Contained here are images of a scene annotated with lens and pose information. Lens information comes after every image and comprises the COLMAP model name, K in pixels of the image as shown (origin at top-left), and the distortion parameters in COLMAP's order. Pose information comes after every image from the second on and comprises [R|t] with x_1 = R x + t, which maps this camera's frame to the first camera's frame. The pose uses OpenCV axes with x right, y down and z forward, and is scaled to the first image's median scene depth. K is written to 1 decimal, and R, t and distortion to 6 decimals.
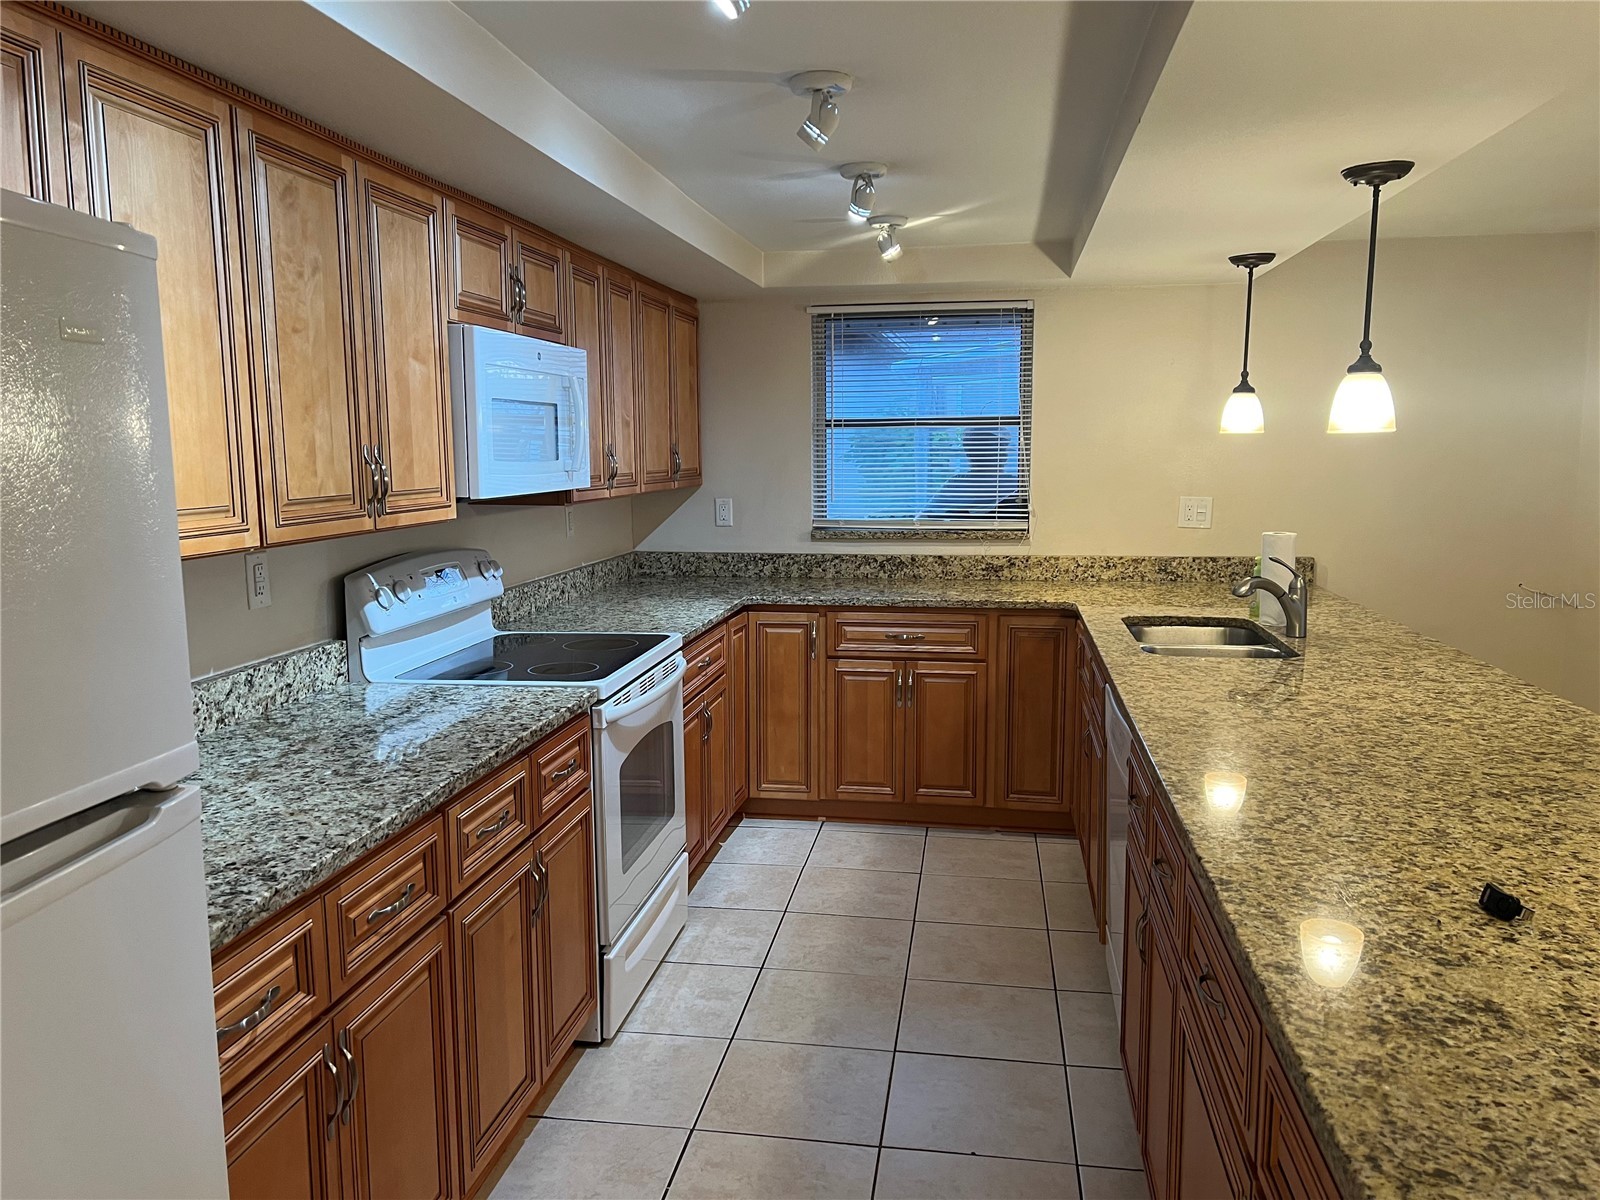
lens RADIAL K [[1197.5, 0, 793.6], [0, 1197.5, 611.0], [0, 0, 1]] dist [0.083615, -0.088235]
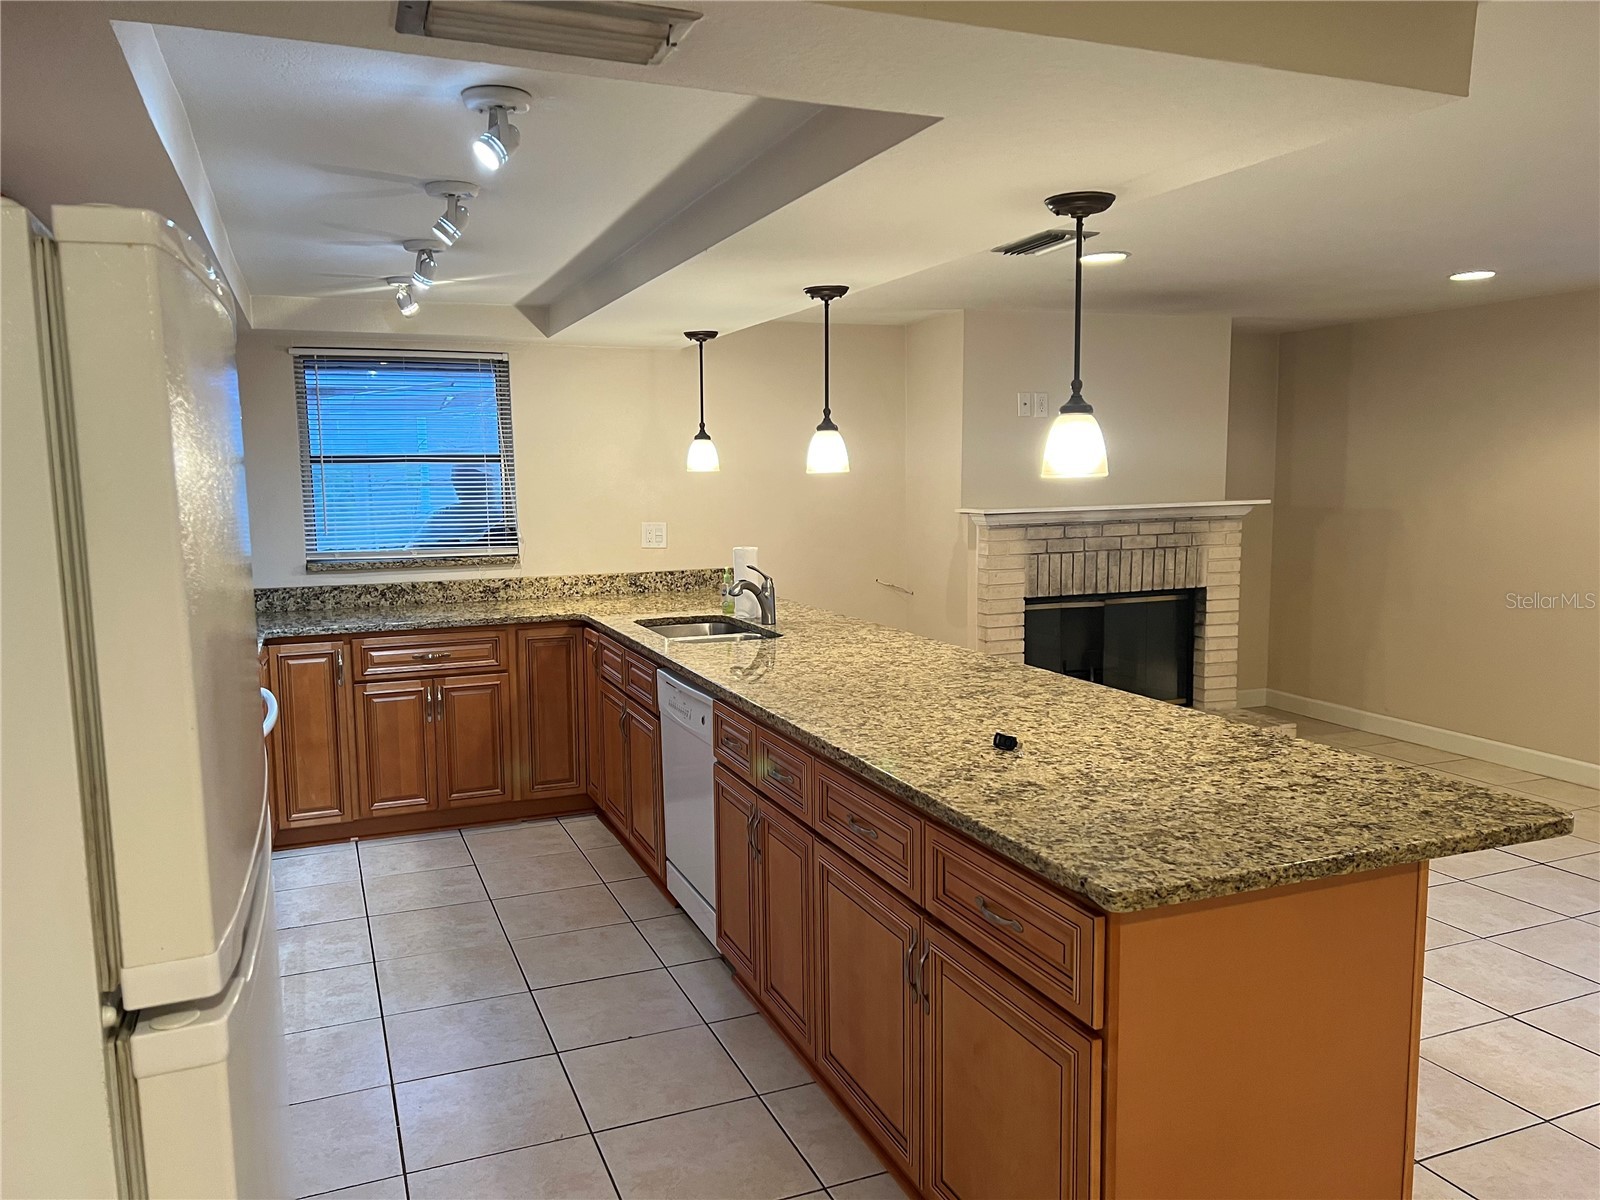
lens RADIAL K [[1194.5, 0, 792.1], [0, 1194.5, 611.2], [0, 0, 1]] dist [0.130715, -0.221779]
pose [[0.856882, -0.067551, 0.511068, -0.186310], [0.080335, 0.996764, -0.002945, 0.010574], [-0.509215, 0.043580, 0.859535, -0.113933]]
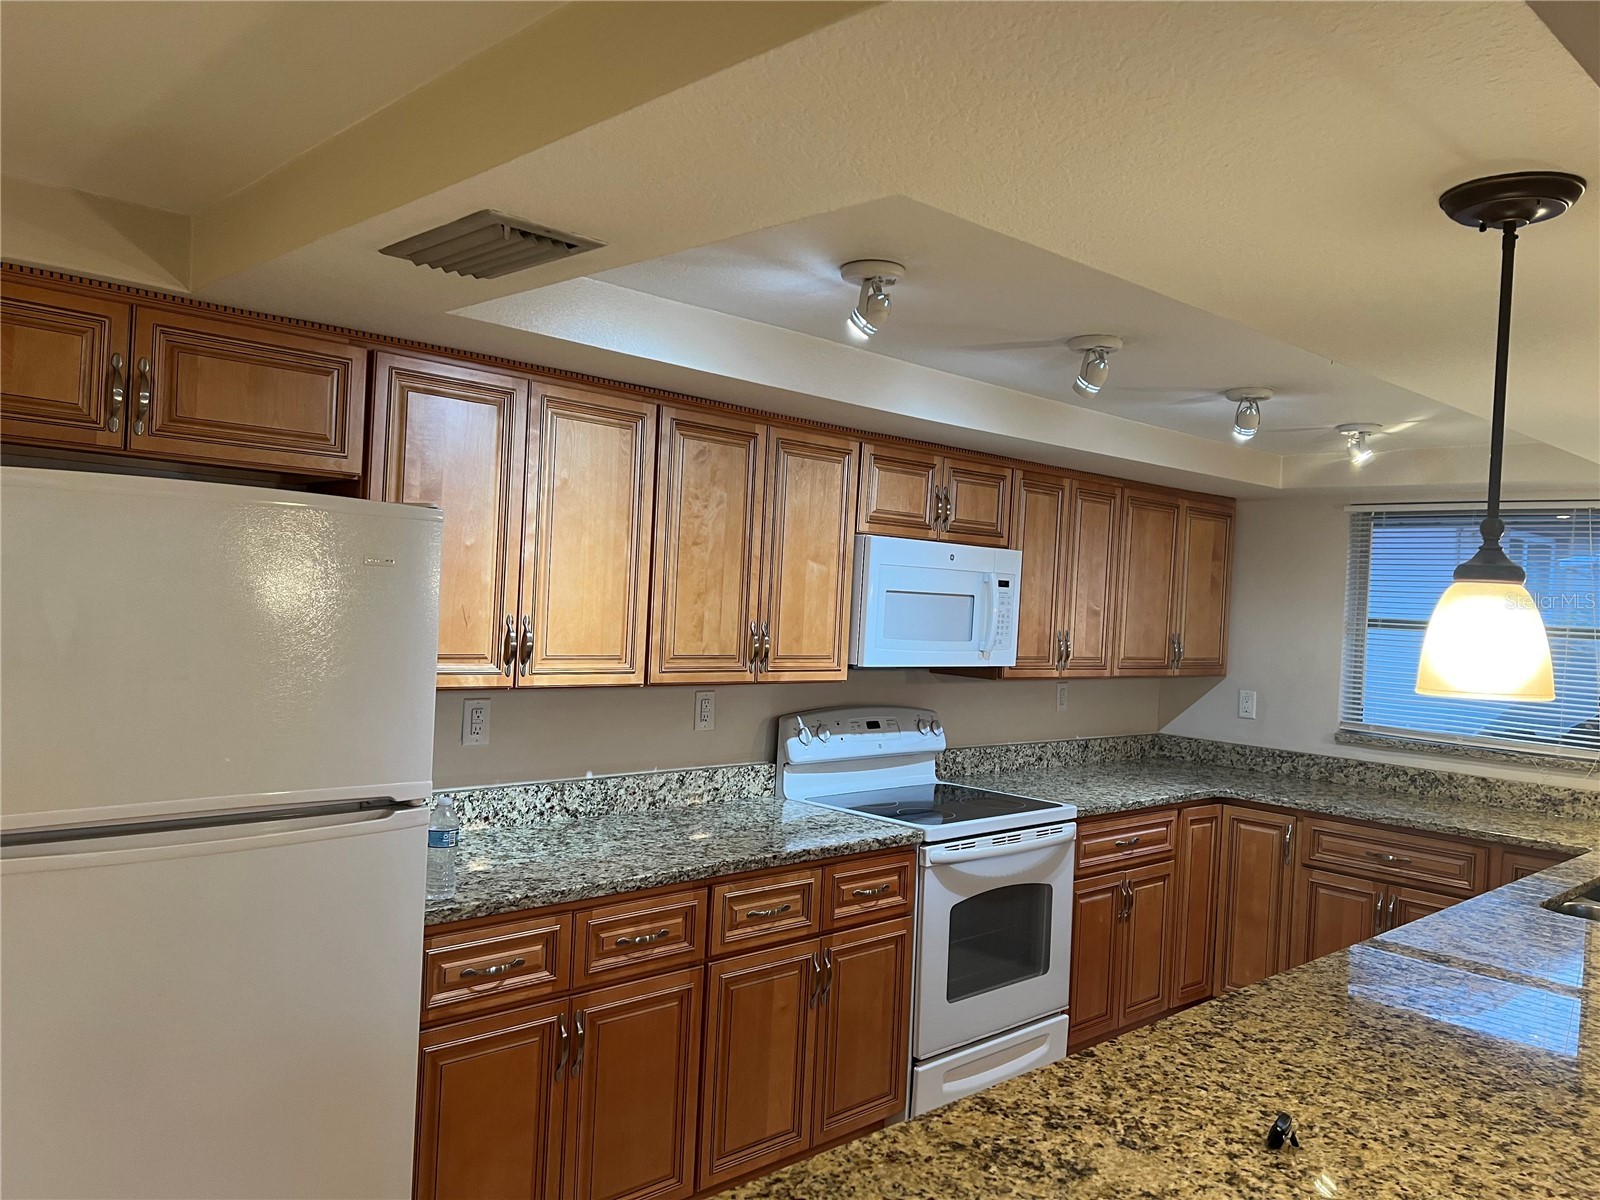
lens RADIAL K [[1197.5, 0, 793.6], [0, 1197.5, 611.0], [0, 0, 1]] dist [0.083615, -0.088235]
pose [[0.798116, 0.054090, -0.600072, 0.282570], [-0.138344, 0.985804, -0.095143, -0.012878], [0.586406, 0.158951, 0.794268, -0.040877]]
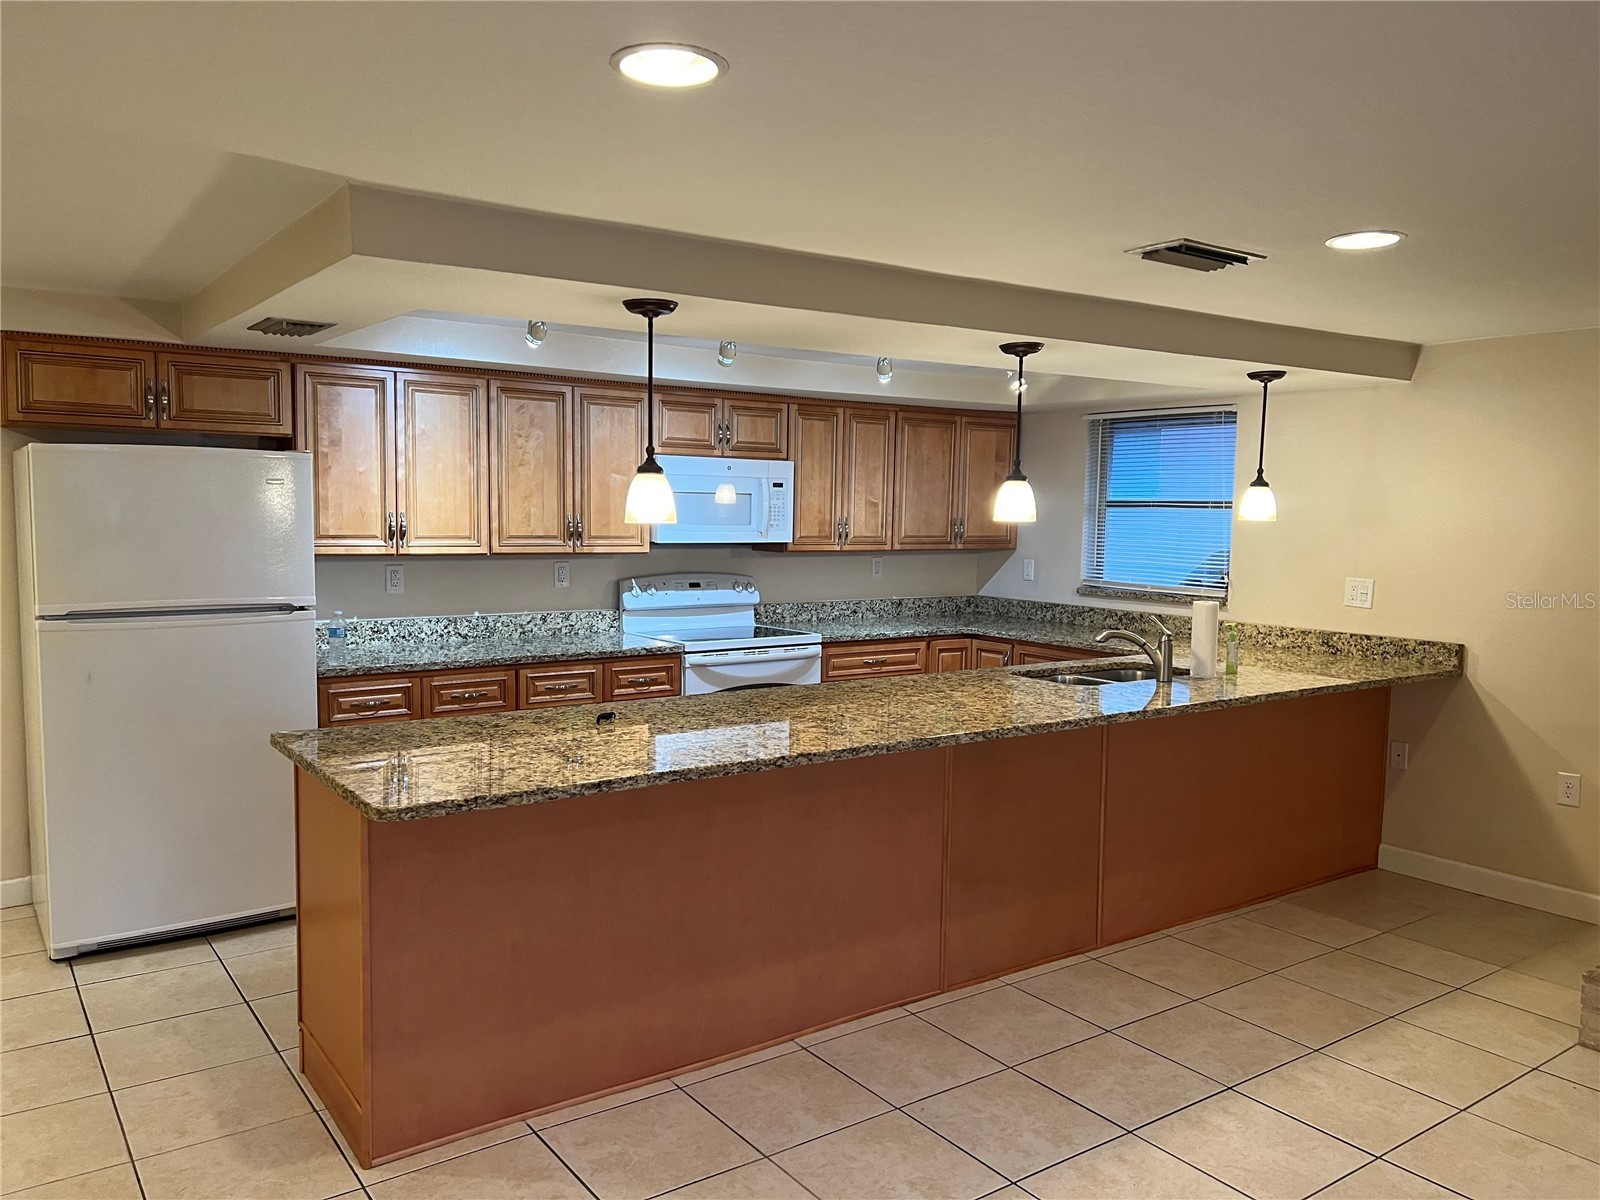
lens RADIAL K [[1194.5, 0, 792.1], [0, 1194.5, 611.2], [0, 0, 1]] dist [0.130715, -0.221779]
pose [[0.702018, 0.079695, -0.707686, 0.817256], [-0.119193, 0.992850, -0.006430, 0.002511], [0.702114, 0.088866, 0.706497, -0.132038]]
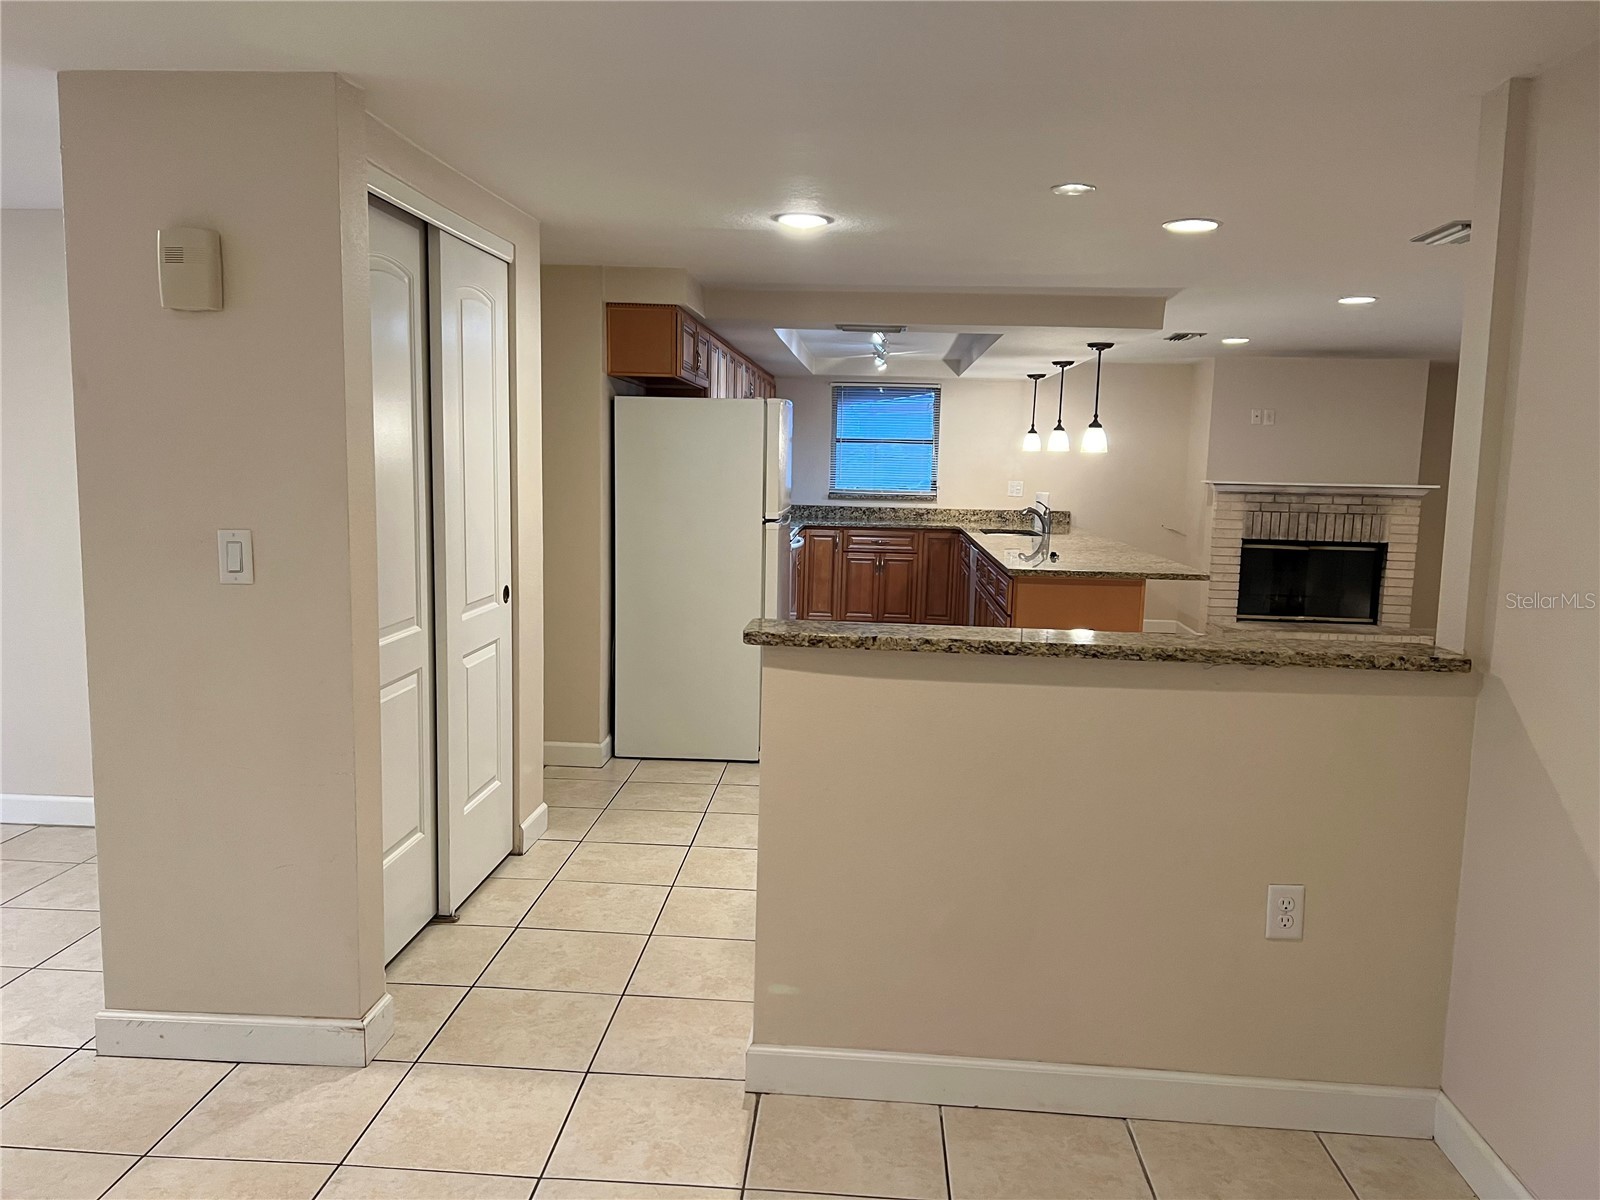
lens RADIAL K [[1197.5, 0, 793.6], [0, 1197.5, 611.0], [0, 0, 1]] dist [0.083615, -0.088235]
pose [[0.994797, 0.016985, 0.100449, -0.276145], [-0.016025, 0.999818, -0.010355, 0.171052], [-0.100607, 0.008691, 0.994888, -1.117660]]
